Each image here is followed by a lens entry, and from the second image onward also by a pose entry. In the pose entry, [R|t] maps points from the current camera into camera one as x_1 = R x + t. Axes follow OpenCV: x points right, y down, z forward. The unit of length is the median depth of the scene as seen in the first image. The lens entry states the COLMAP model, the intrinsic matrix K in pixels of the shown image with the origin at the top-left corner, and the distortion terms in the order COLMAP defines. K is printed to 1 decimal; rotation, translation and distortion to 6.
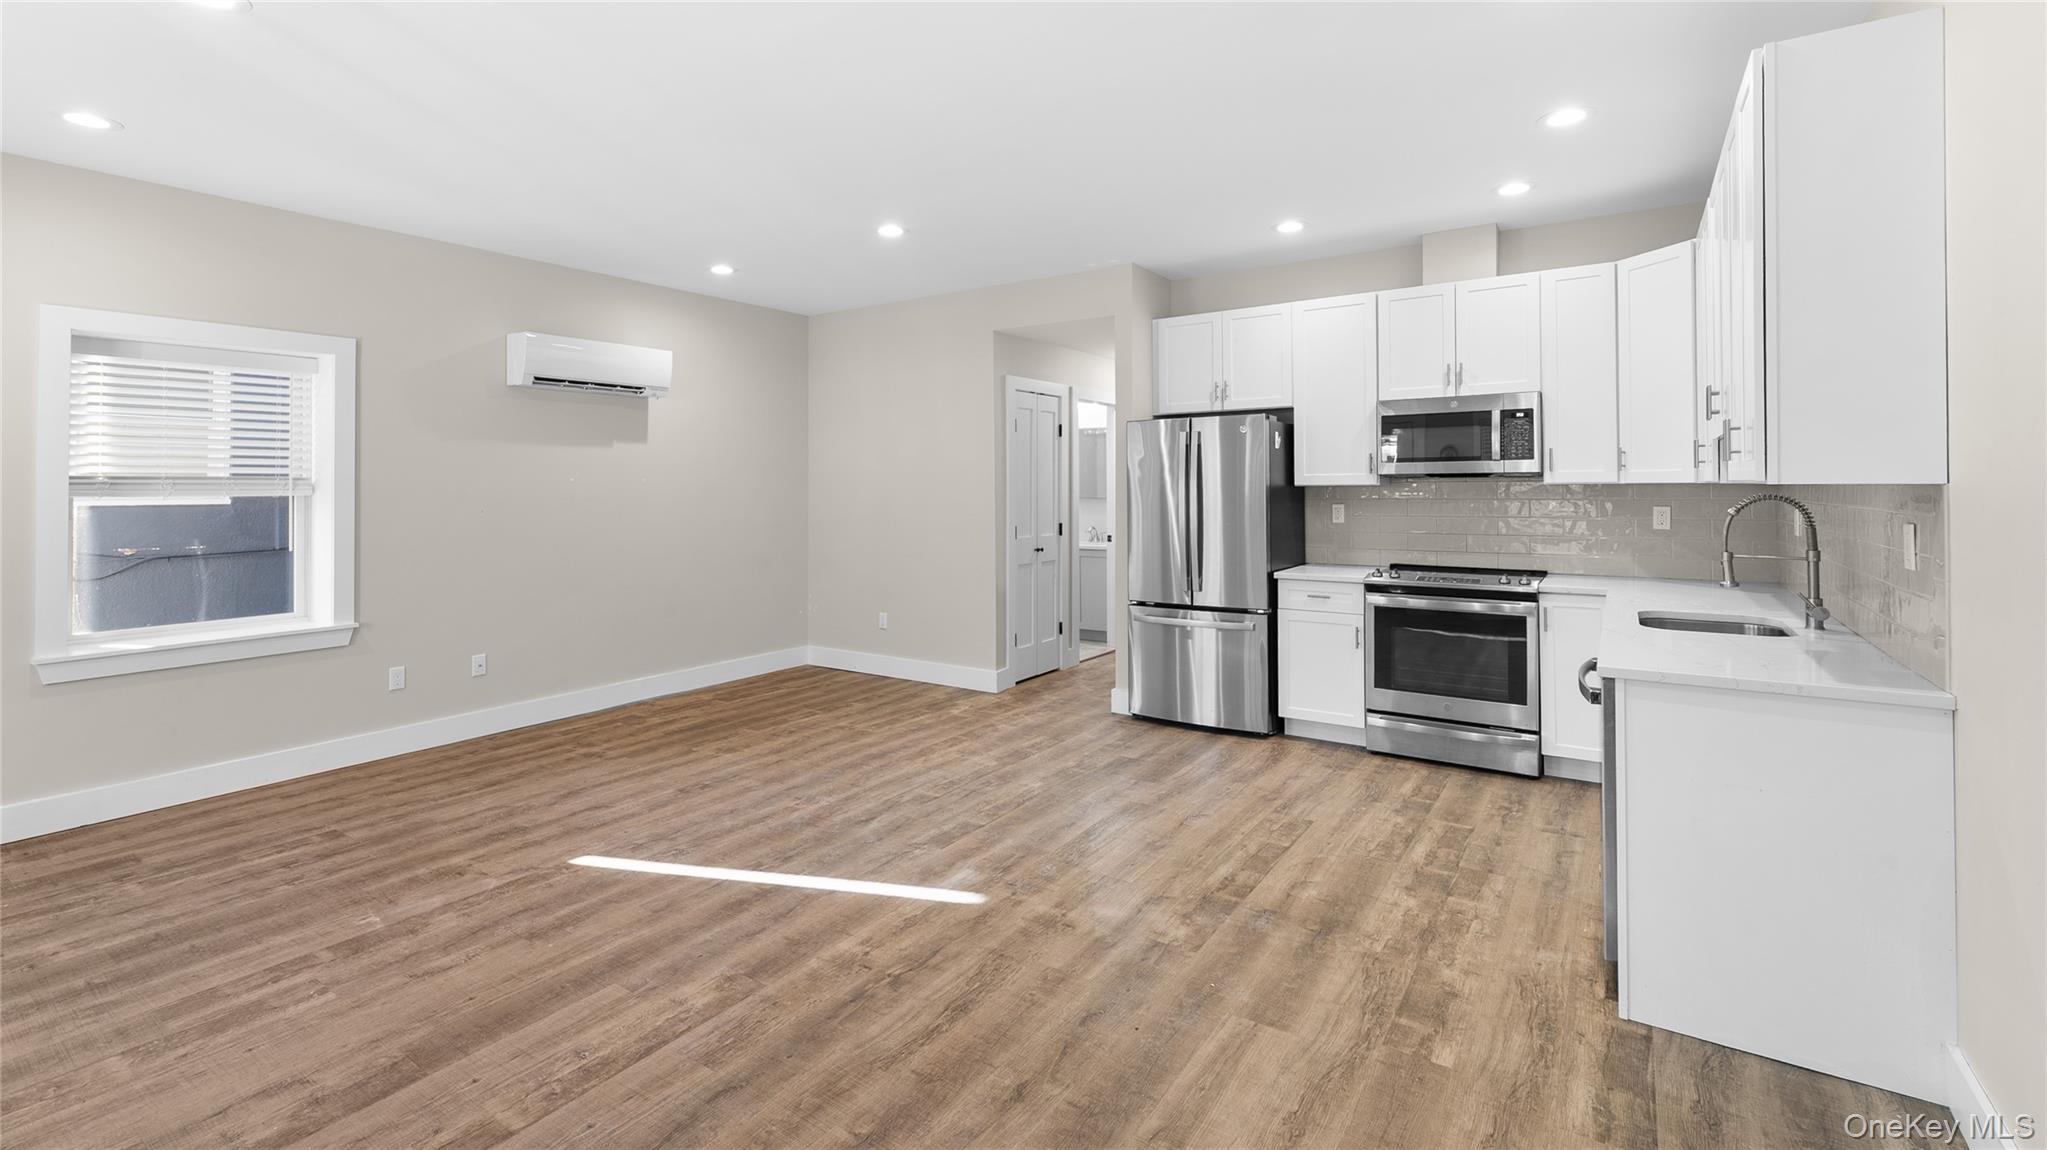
lens RADIAL K [[904.4, 0, 1023.0], [0, 904.4, 477.3], [0, 0, 1]] dist [0.001130, -0.000756]
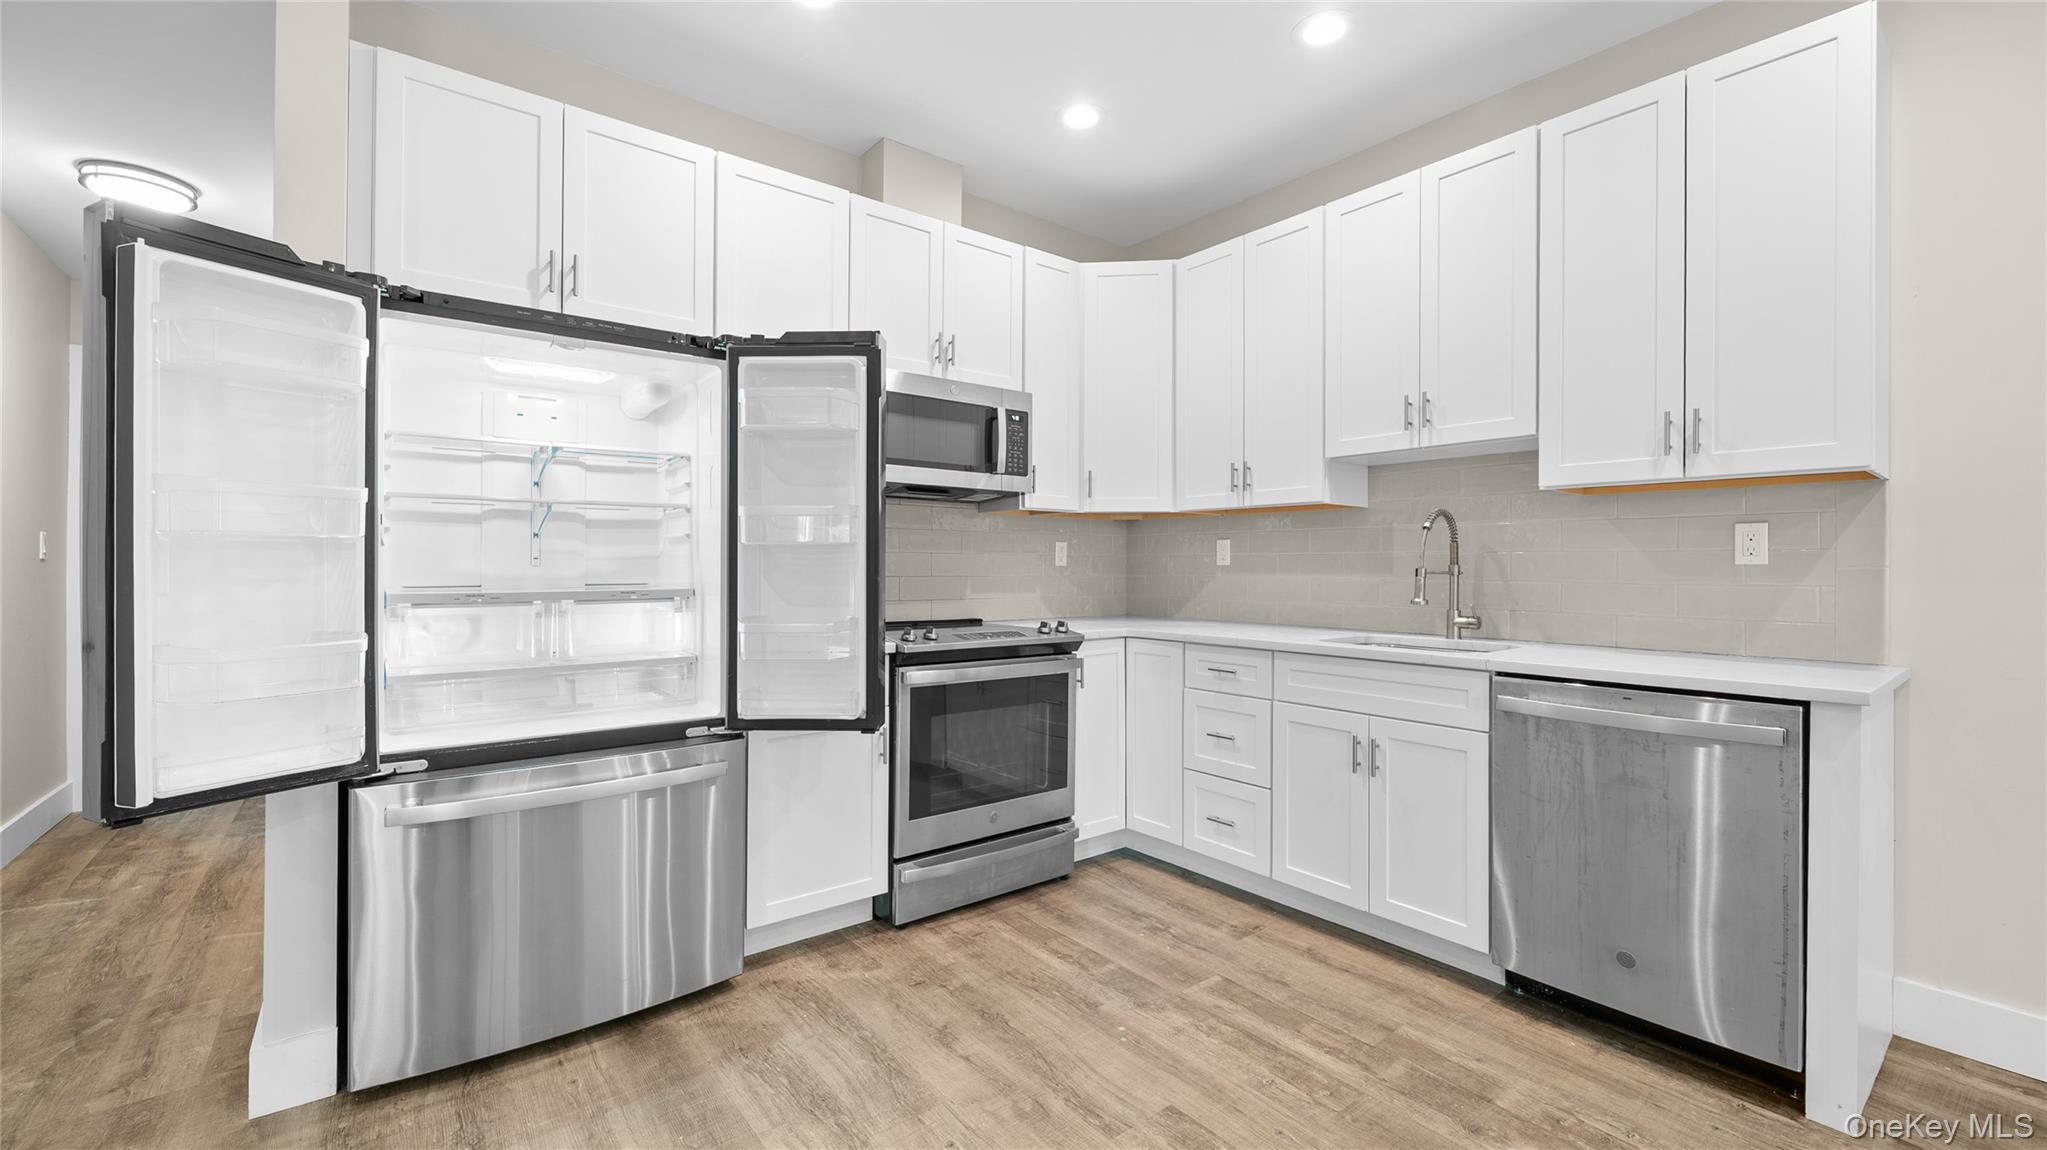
lens RADIAL K [[835.8, 0, 1022.3], [0, 835.8, 563.7], [0, 0, 1]] dist [0.001116, -0.000026]
pose [[0.310259, 0.010311, 0.950596, -0.169266], [-0.014967, 0.999870, -0.005961, 0.077266], [-0.950534, -0.012378, 0.310373, 0.970979]]
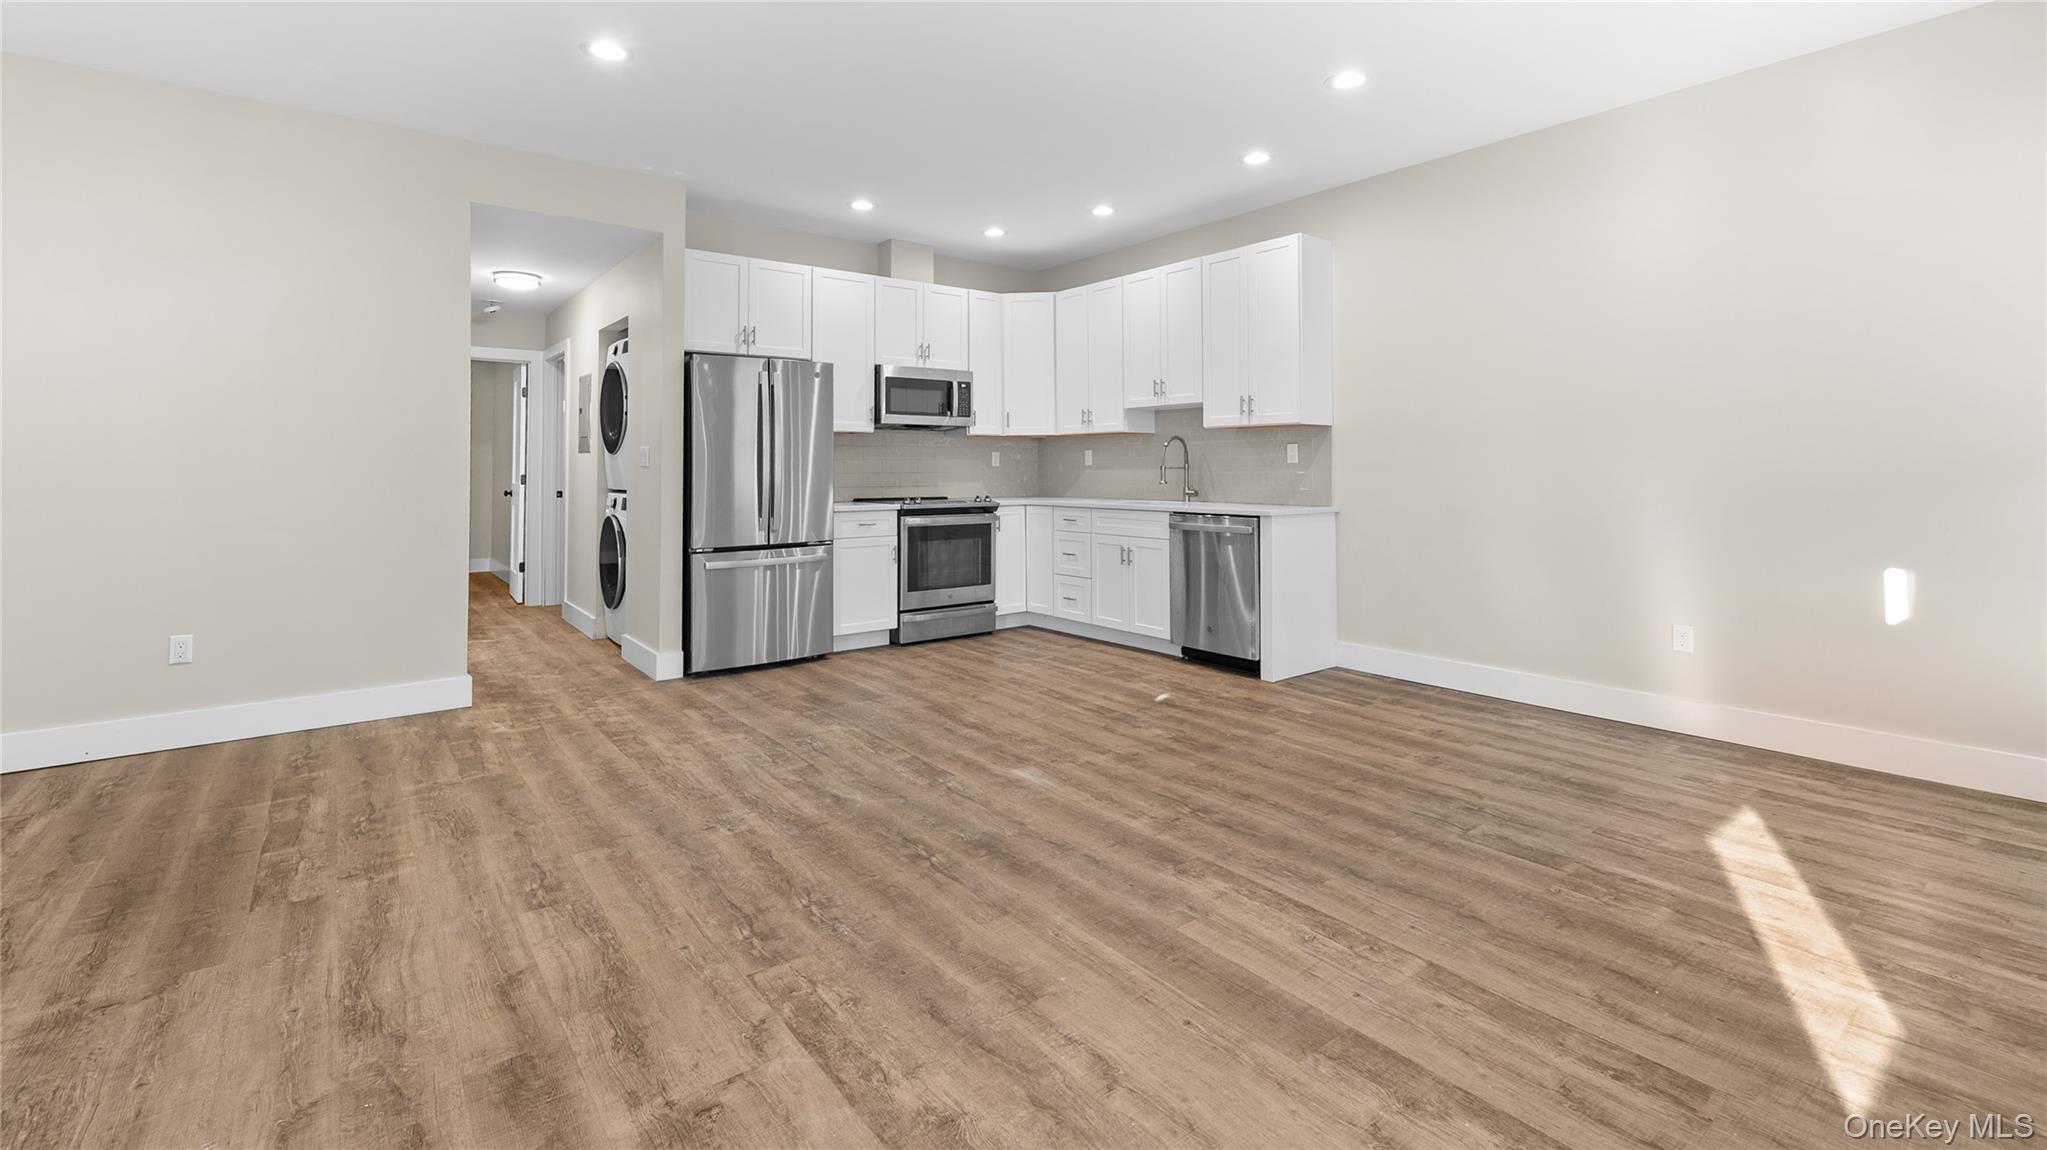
lens RADIAL K [[868.7, 0, 1020.9], [0, 868.7, 449.7], [0, 0, 1]] dist [0.000388, 0.000081]
pose [[0.305567, 0.024953, 0.951844, -0.921701], [-0.006244, 0.999688, -0.024203, 0.082156], [-0.952150, 0.001452, 0.305627, 0.622924]]
